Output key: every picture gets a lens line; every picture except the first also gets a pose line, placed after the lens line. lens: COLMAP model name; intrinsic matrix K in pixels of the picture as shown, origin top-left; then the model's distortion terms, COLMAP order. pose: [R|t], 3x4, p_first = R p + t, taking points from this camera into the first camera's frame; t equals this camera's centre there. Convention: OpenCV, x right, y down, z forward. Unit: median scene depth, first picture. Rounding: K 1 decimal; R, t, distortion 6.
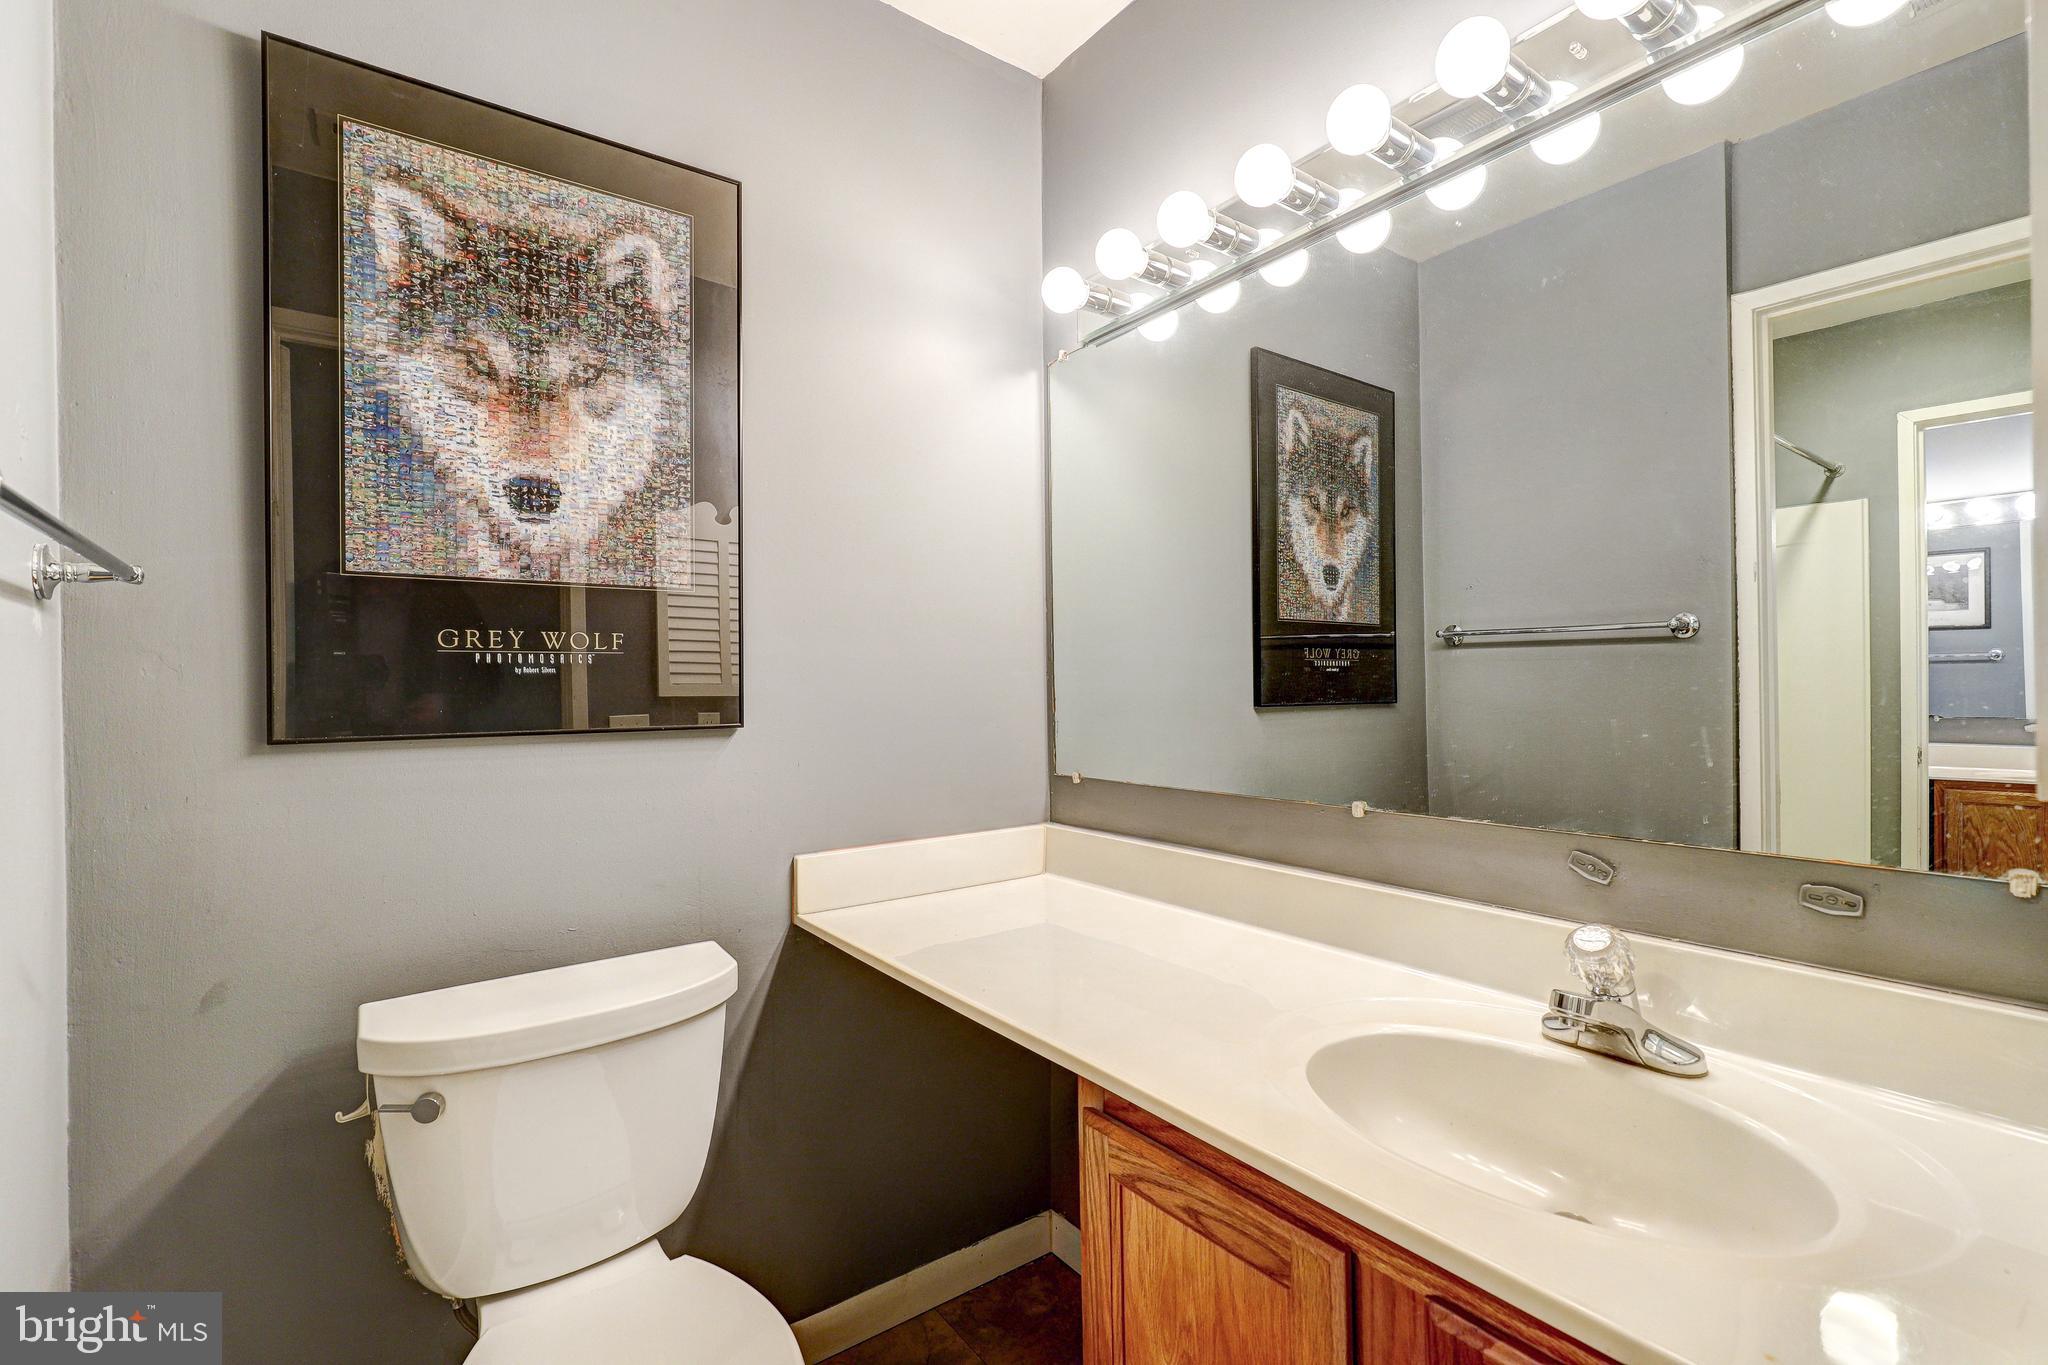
lens RADIAL K [[901.1, 0, 1024.0], [0, 901.1, 682.5], [0, 0, 1]] dist [-0.010462, -0.000068]
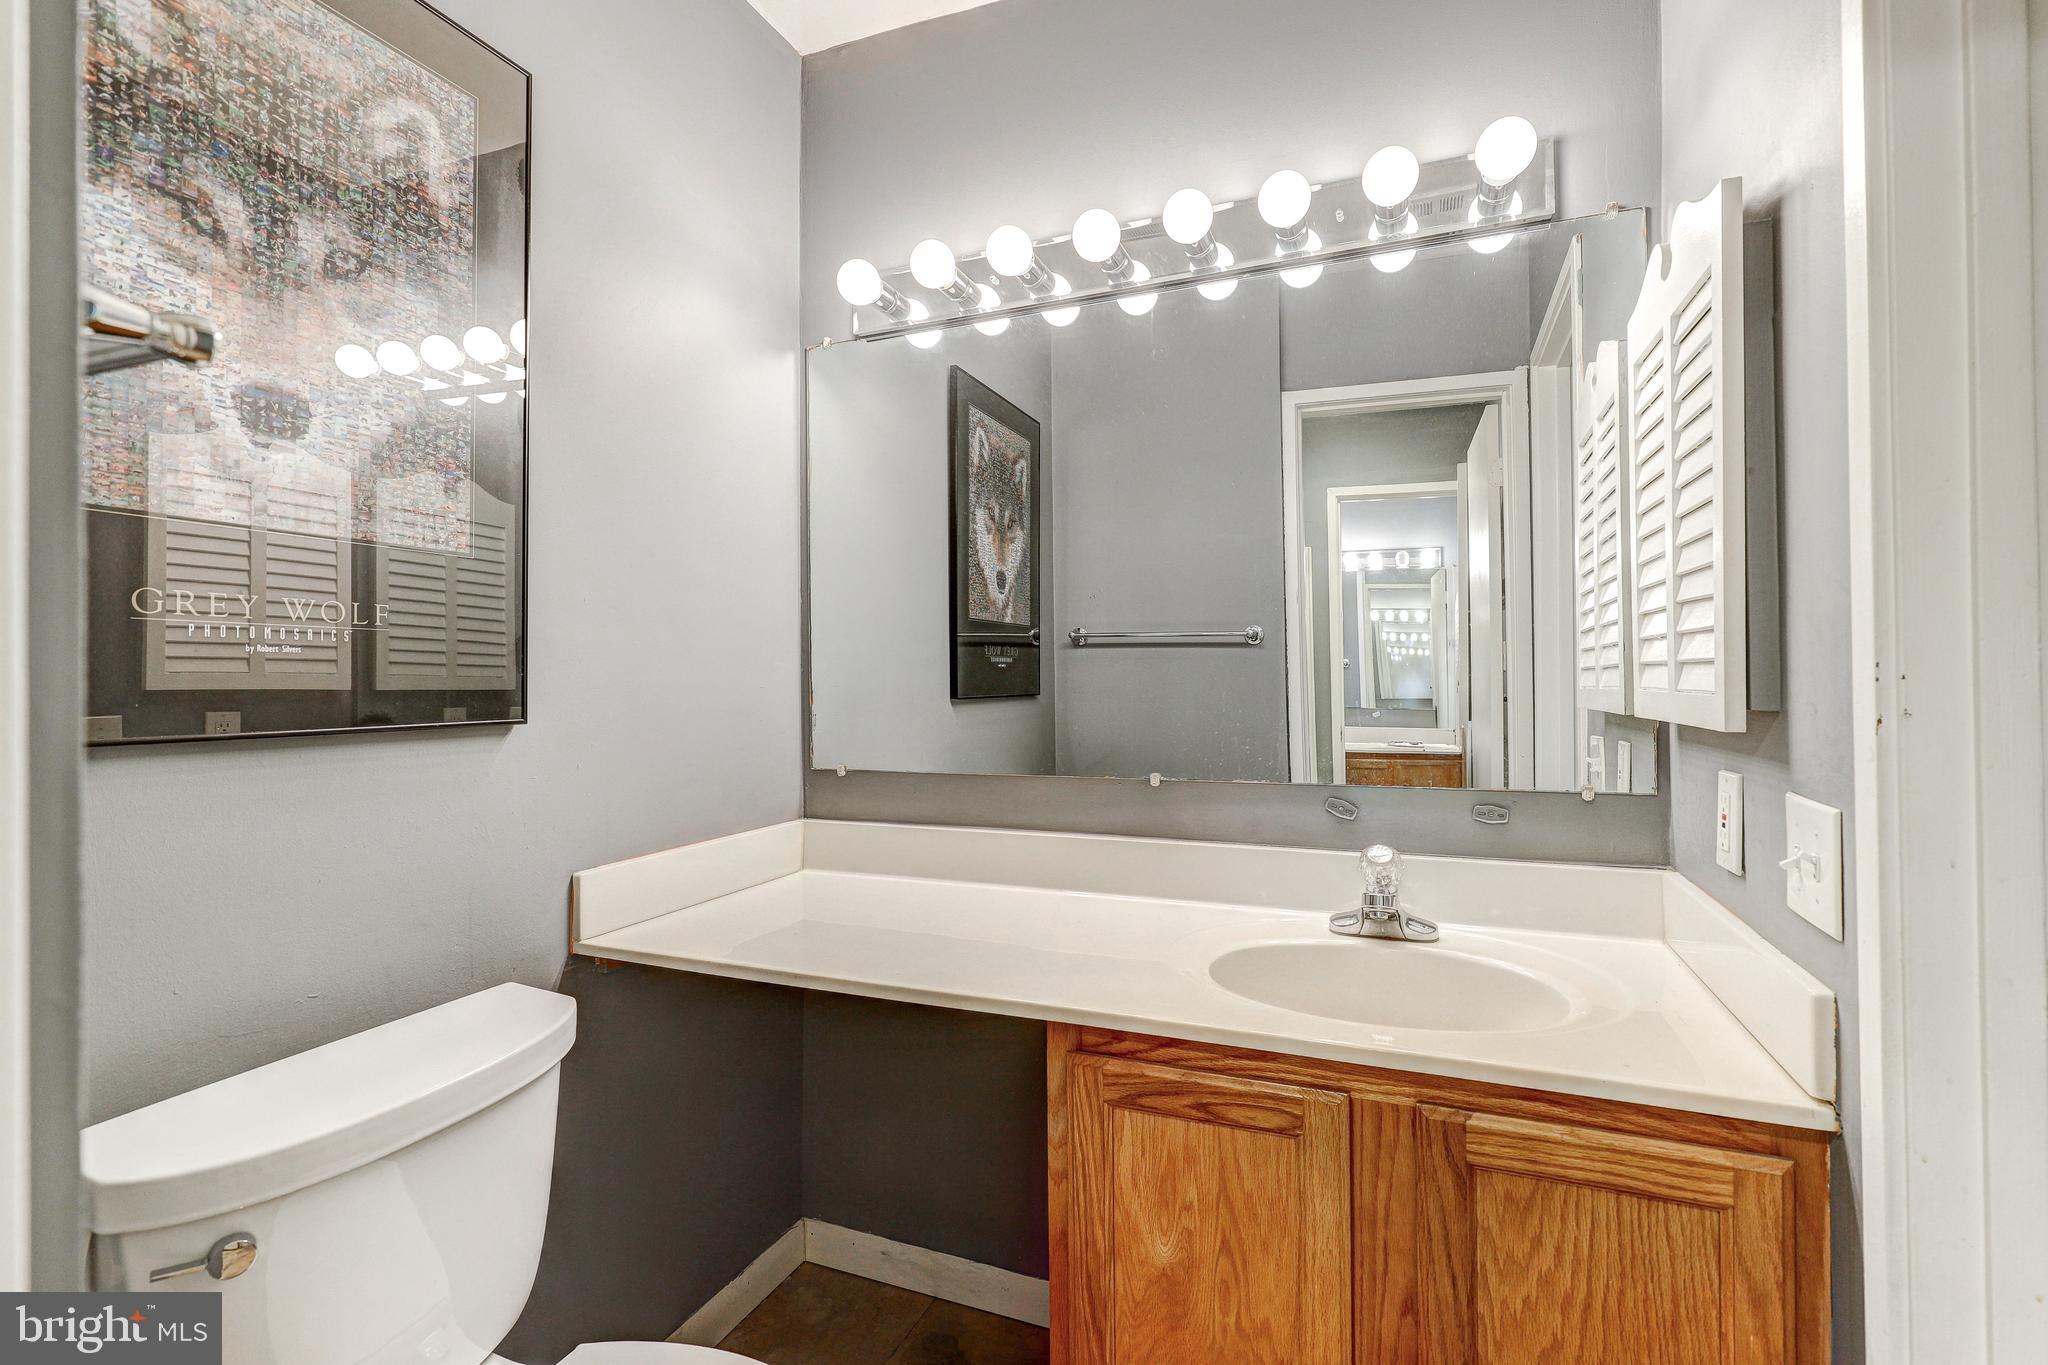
lens RADIAL K [[916.4, 0, 1021.4], [0, 916.4, 675.4], [0, 0, 1]] dist [-0.008666, 0.000660]
pose [[0.856231, 0.006730, 0.516549, -0.400792], [-0.002812, 0.999961, -0.008367, 0.012288], [-0.516586, 0.005712, 0.856217, 0.040336]]
